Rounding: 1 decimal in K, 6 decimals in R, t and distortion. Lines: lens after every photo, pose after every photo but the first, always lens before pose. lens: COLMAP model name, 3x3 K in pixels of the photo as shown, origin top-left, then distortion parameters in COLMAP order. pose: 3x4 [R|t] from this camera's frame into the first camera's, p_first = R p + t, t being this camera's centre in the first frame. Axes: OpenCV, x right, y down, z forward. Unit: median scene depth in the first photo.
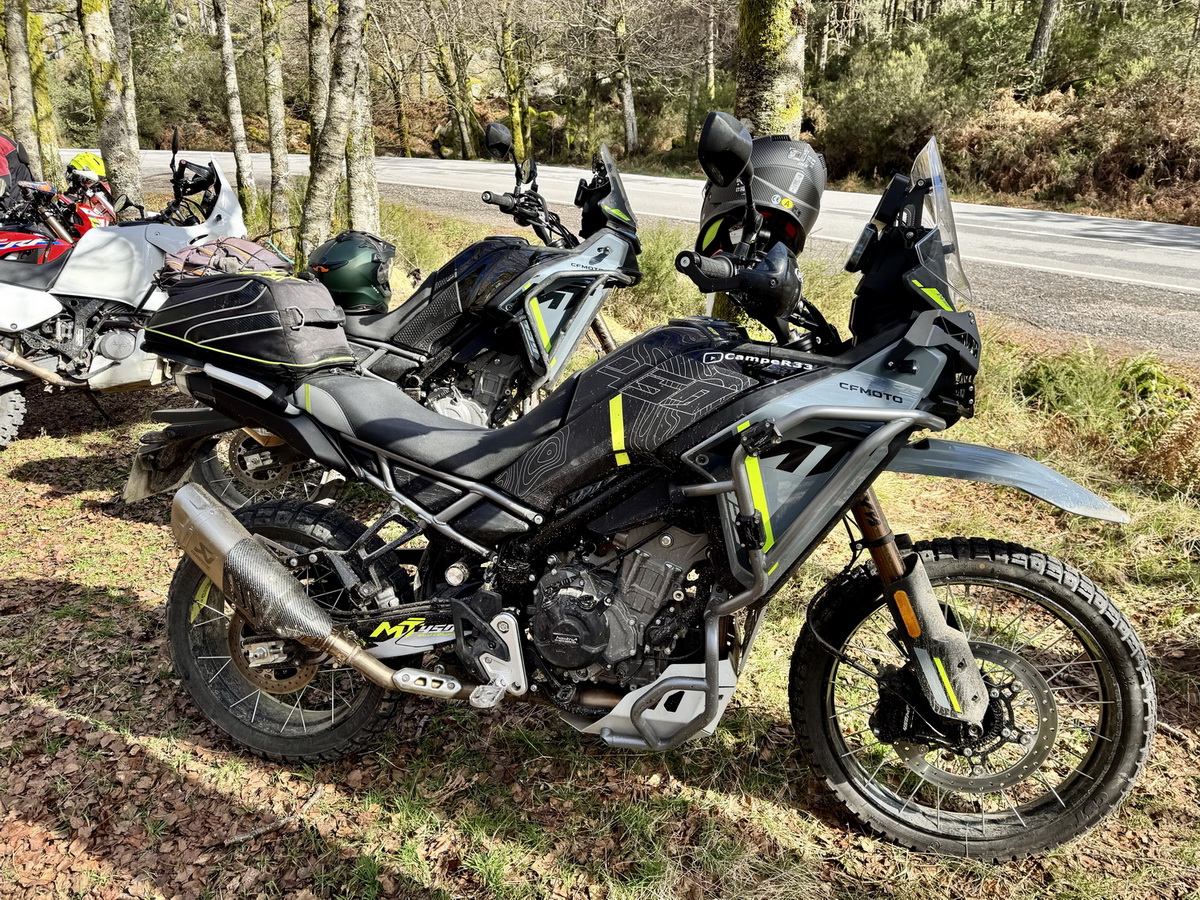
lens RADIAL K [[861.9, 0, 605.4], [0, 861.9, 449.0], [0, 0, 1]] dist [0.021272, -0.008115]
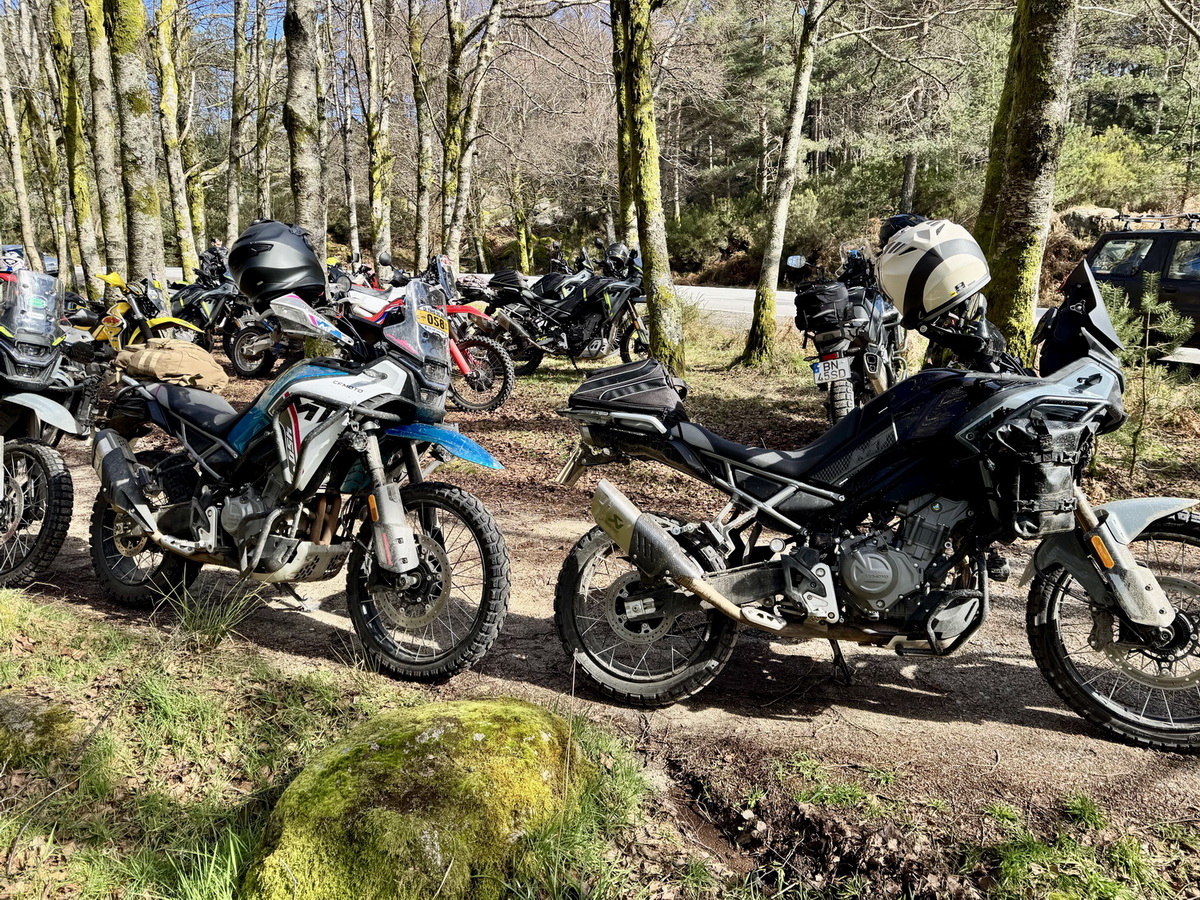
lens RADIAL K [[849.5, 0, 600.0], [0, 849.5, 450.0], [0, 0, 1]] dist [0.103610, -0.116424]
pose [[0.999971, -0.007138, 0.002489, 0.011106], [0.007397, 0.991822, -0.127417, 0.200210], [-0.001560, 0.127431, 0.991846, -0.514519]]
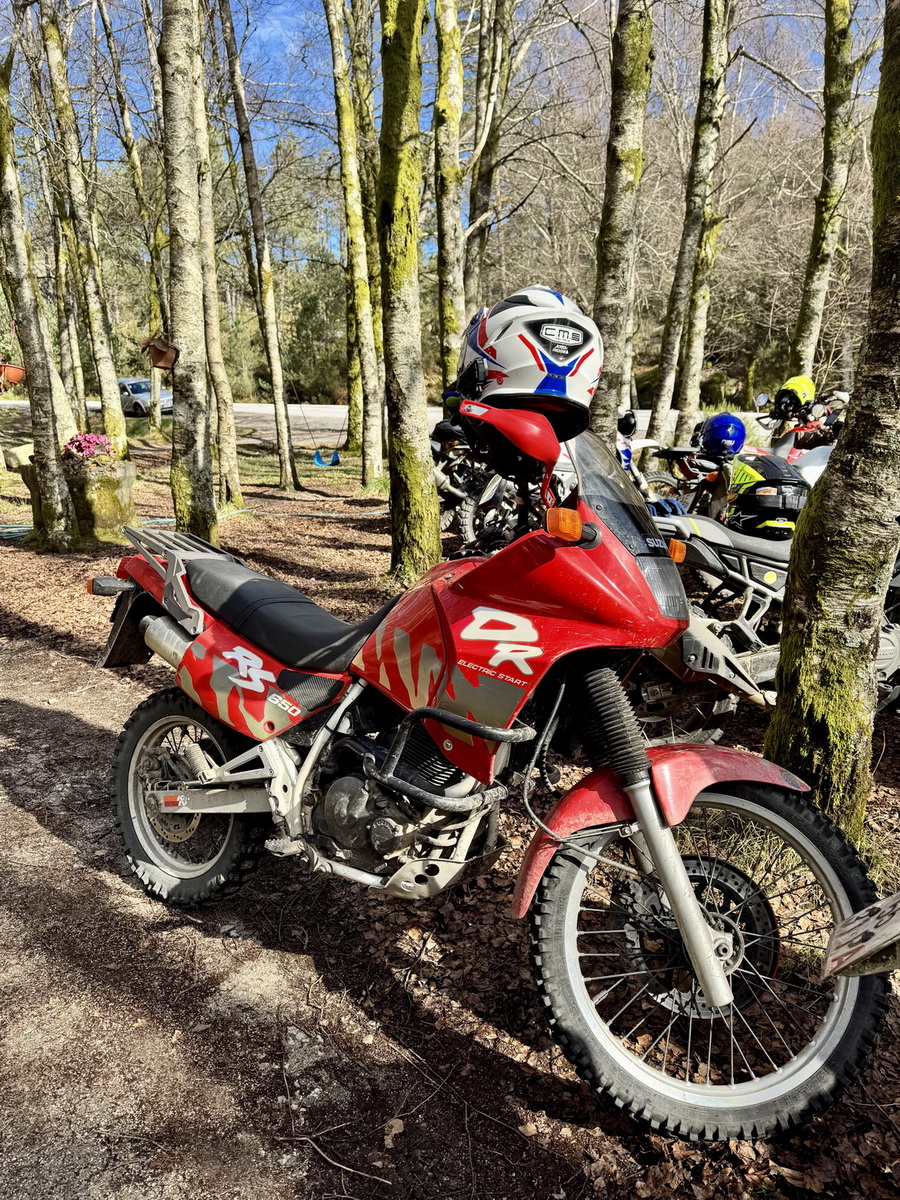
lens RADIAL K [[861.9, 0, 450.0], [0, 861.9, 600.0], [0, 0, 1]] dist [0.021272, -0.008115]
pose [[0.977272, 0.046583, -0.206809, -0.420007], [-0.070219, 0.991618, -0.108461, 0.017631], [0.200023, 0.120518, 0.972351, 0.014995]]
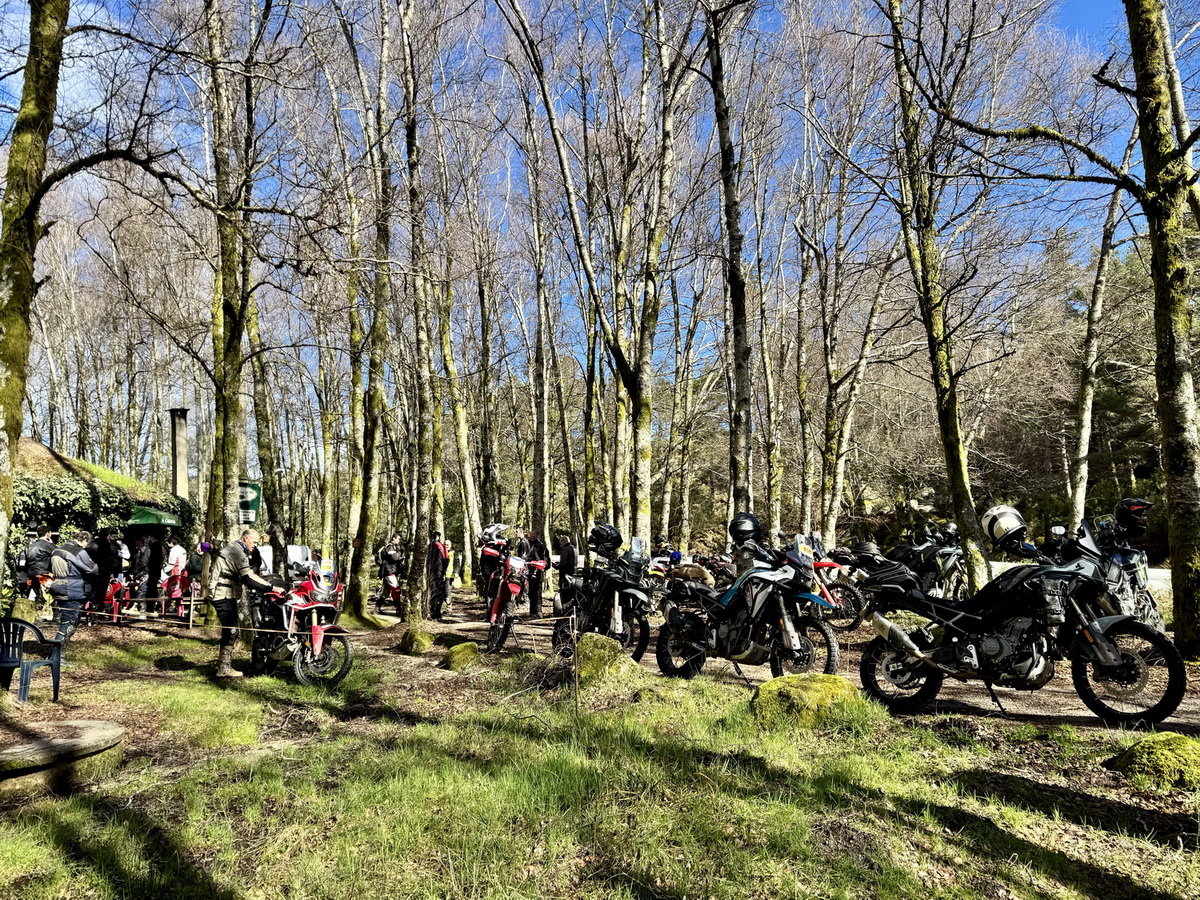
lens RADIAL K [[850.9, 0, 600.0], [0, 850.9, 450.0], [0, 0, 1]] dist [0.102154, -0.140795]
pose [[0.908163, -0.067526, -0.413135, 0.078008], [-0.124506, 0.898672, -0.420579, 0.325596], [0.399673, 0.433392, 0.807733, -0.815378]]
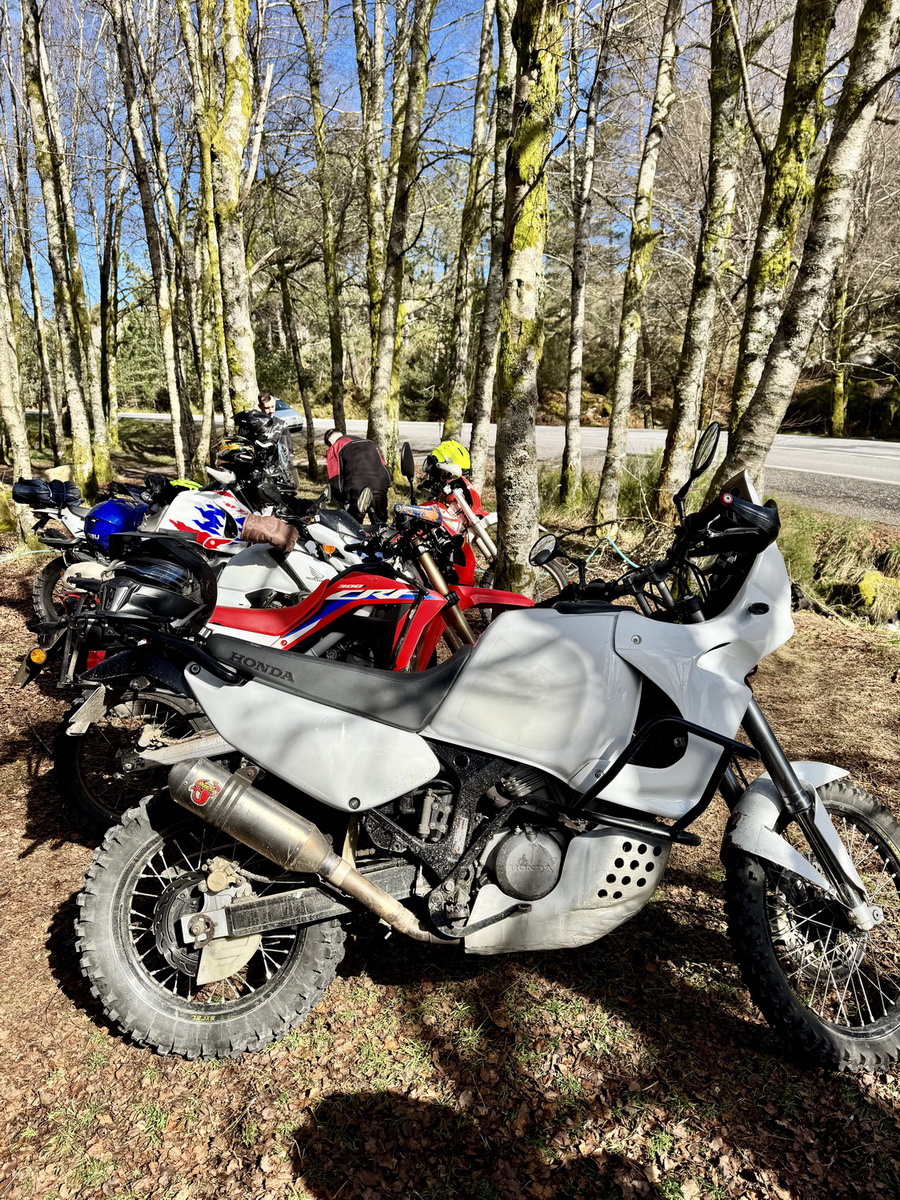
lens RADIAL K [[850.9, 0, 447.0], [0, 850.9, 597.1], [0, 0, 1]] dist [0.102154, -0.140795]
pose [[0.891892, 0.099389, -0.441192, -0.128026], [-0.155745, 0.983380, -0.093315, -0.066693], [0.424584, 0.151940, 0.892548, 0.168672]]
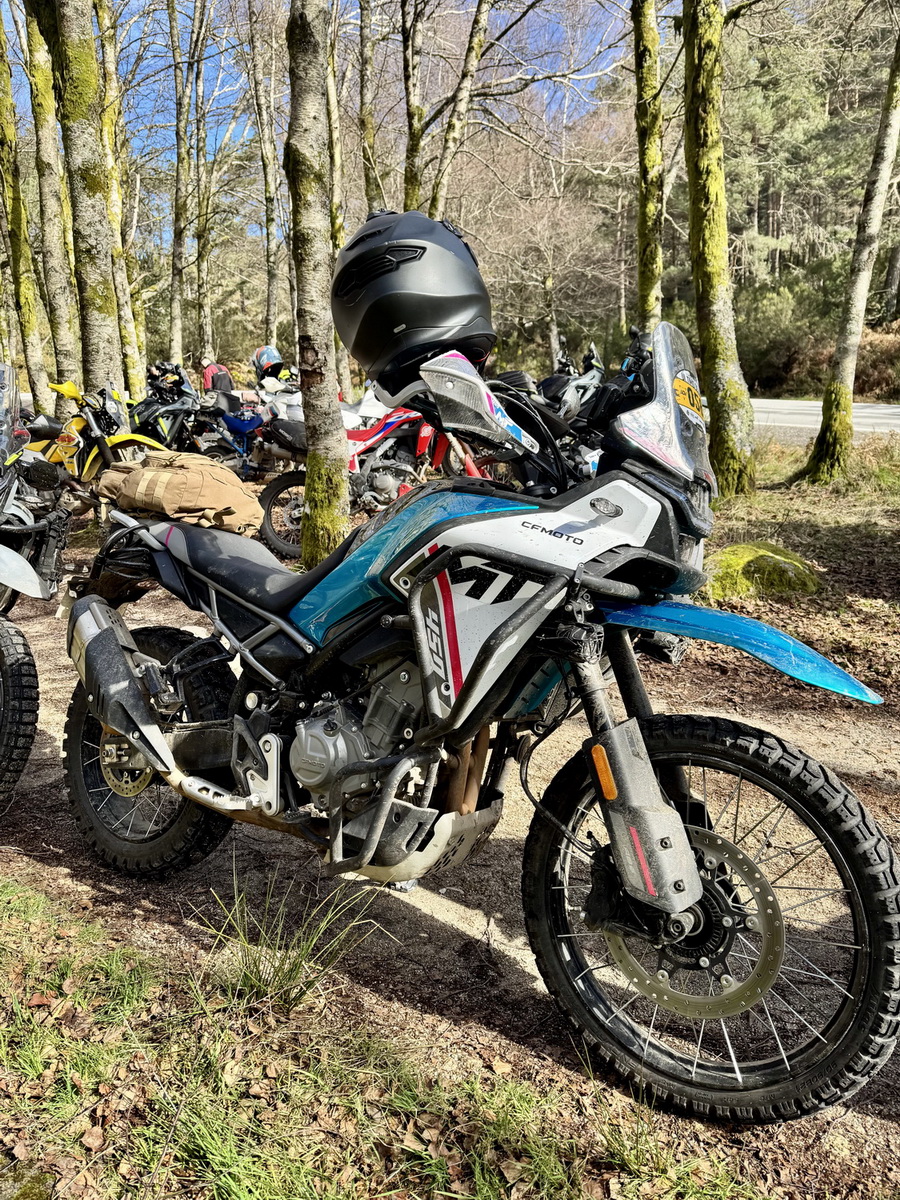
lens RADIAL K [[850.9, 0, 447.0], [0, 850.9, 597.1], [0, 0, 1]] dist [0.102154, -0.140795]
pose [[0.996414, -0.006432, -0.084372, -0.055193], [-0.001745, 0.995333, -0.096483, 0.175532], [0.084599, 0.096284, 0.991752, -0.412956]]
